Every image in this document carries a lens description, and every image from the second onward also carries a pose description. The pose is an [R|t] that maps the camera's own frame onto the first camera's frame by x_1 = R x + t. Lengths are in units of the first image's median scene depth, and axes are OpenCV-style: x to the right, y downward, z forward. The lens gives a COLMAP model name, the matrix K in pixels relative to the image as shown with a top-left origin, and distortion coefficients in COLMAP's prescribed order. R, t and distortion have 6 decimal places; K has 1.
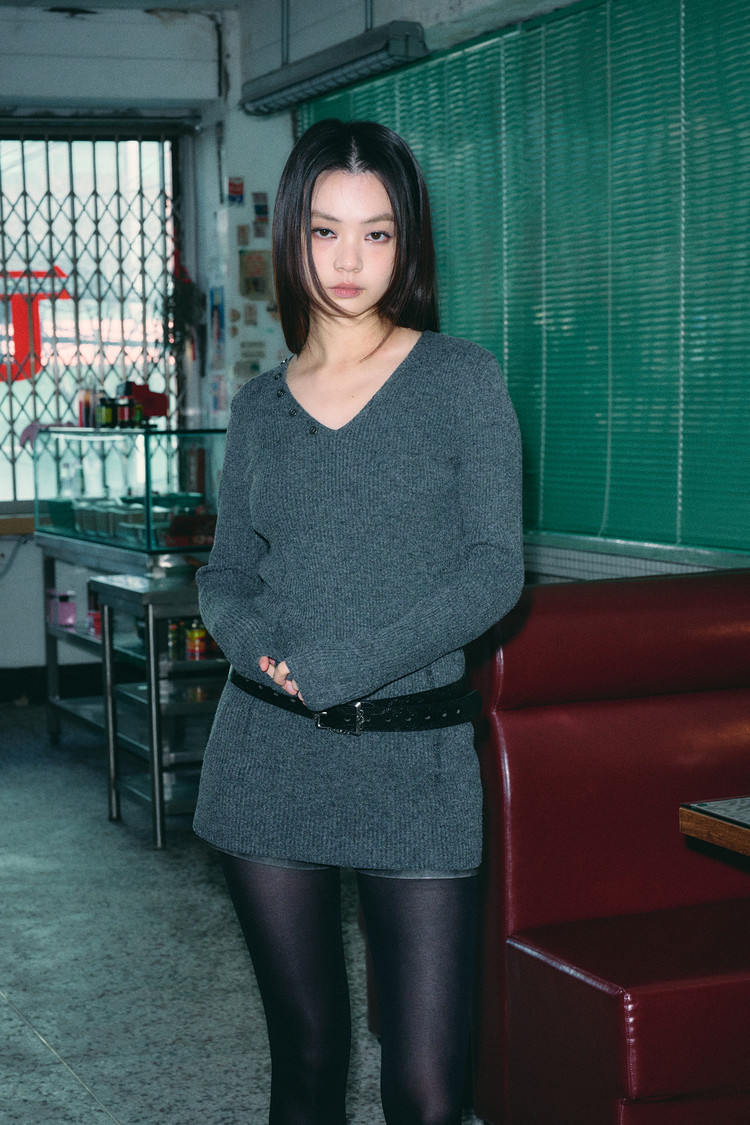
lens RADIAL K [[2276.6, 0, 392.1], [0, 2276.6, 563.6], [0, 0, 1]] dist [-0.001116, -0.002856]
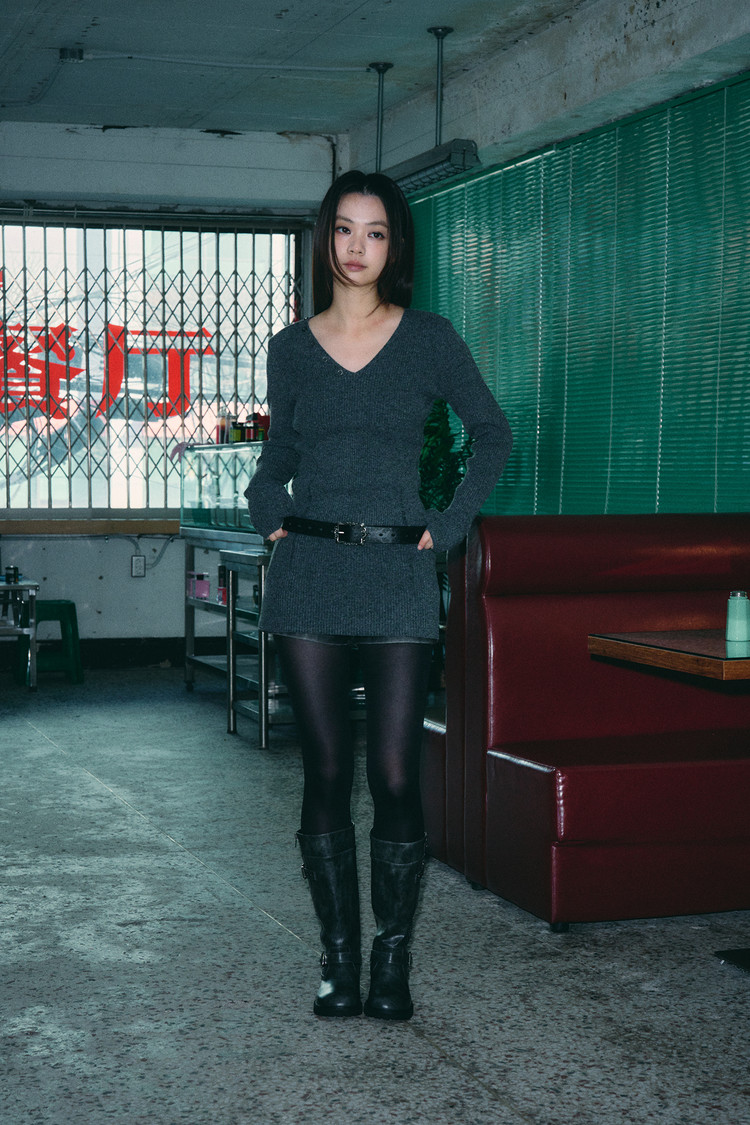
lens RADIAL K [[1983.4, 0, 357.1], [0, 1983.4, 556.7], [0, 0, 1]] dist [-0.014911, 0.045017]
pose [[0.997282, 0.029907, -0.067336, 0.022066], [-0.032181, 0.998939, -0.032941, 0.038427], [0.066279, 0.035019, 0.997186, -0.130854]]
